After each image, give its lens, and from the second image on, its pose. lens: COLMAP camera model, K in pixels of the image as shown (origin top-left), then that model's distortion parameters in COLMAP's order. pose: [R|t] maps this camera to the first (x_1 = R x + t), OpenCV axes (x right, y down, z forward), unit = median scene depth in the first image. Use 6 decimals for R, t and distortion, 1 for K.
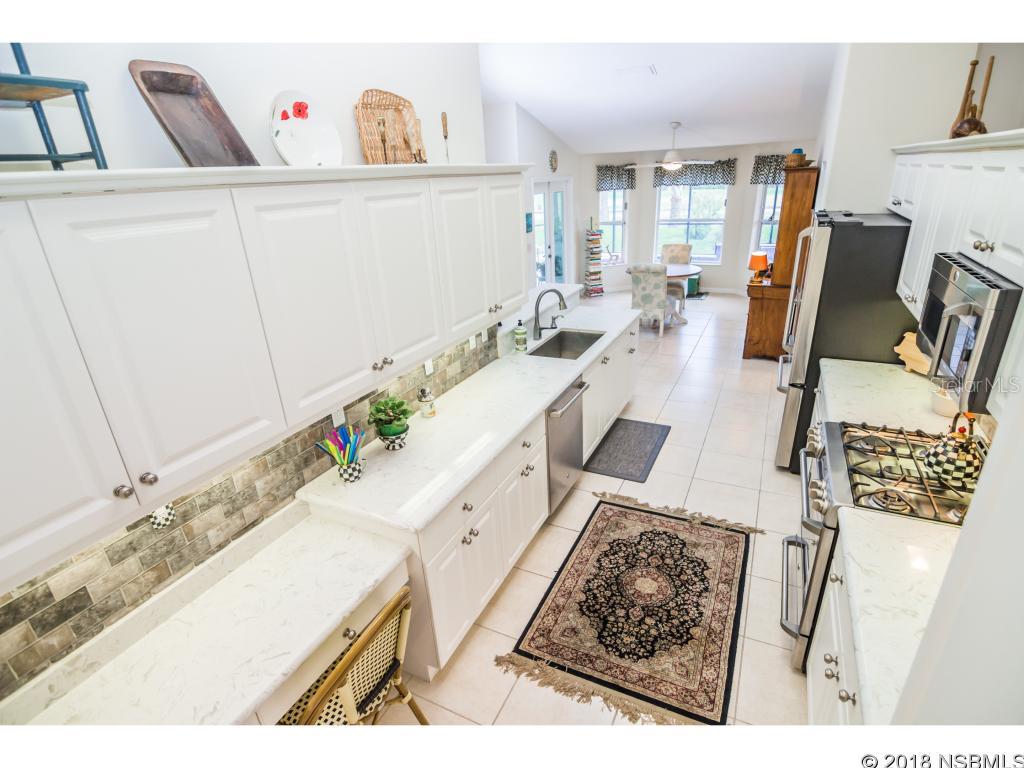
lens RADIAL K [[516.5, 0, 514.7], [0, 516.5, 391.6], [0, 0, 1]] dist [-0.001880, -0.014127]
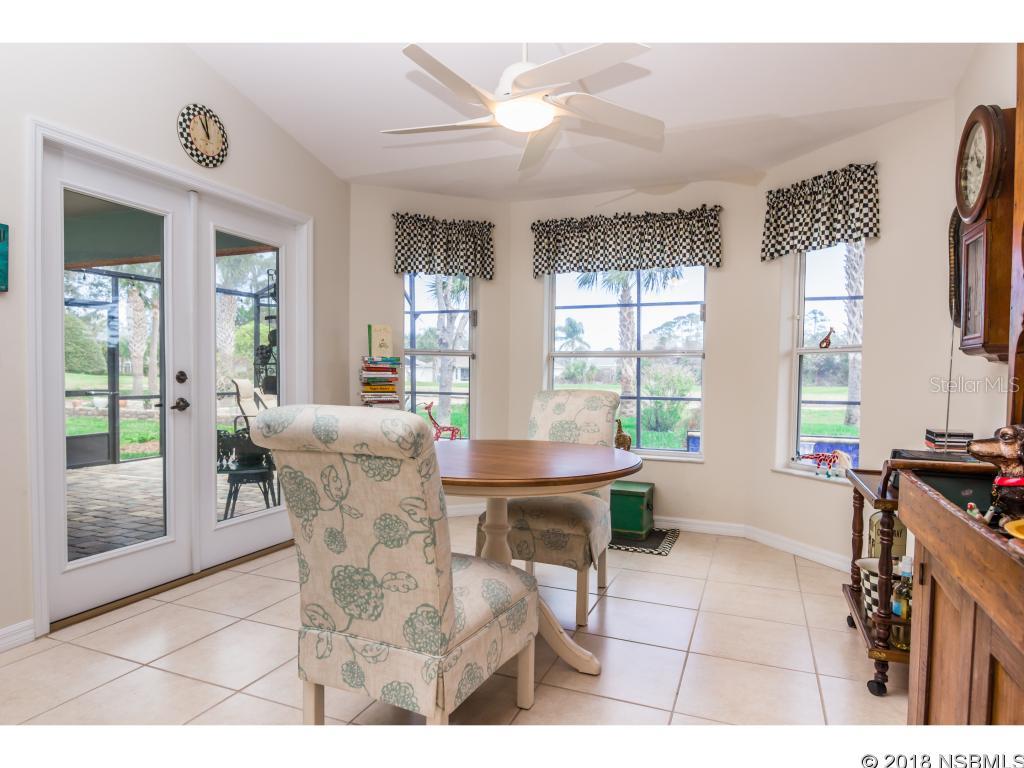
lens RADIAL K [[601.8, 0, 512.0], [0, 601.8, 384.0], [0, 0, 1]] dist [0.000963, 0.000079]
pose [[0.996064, 0.056225, 0.068521, 0.233053], [-0.027117, 0.929295, -0.368343, -0.135302], [-0.084386, 0.365035, 0.927162, 0.601386]]
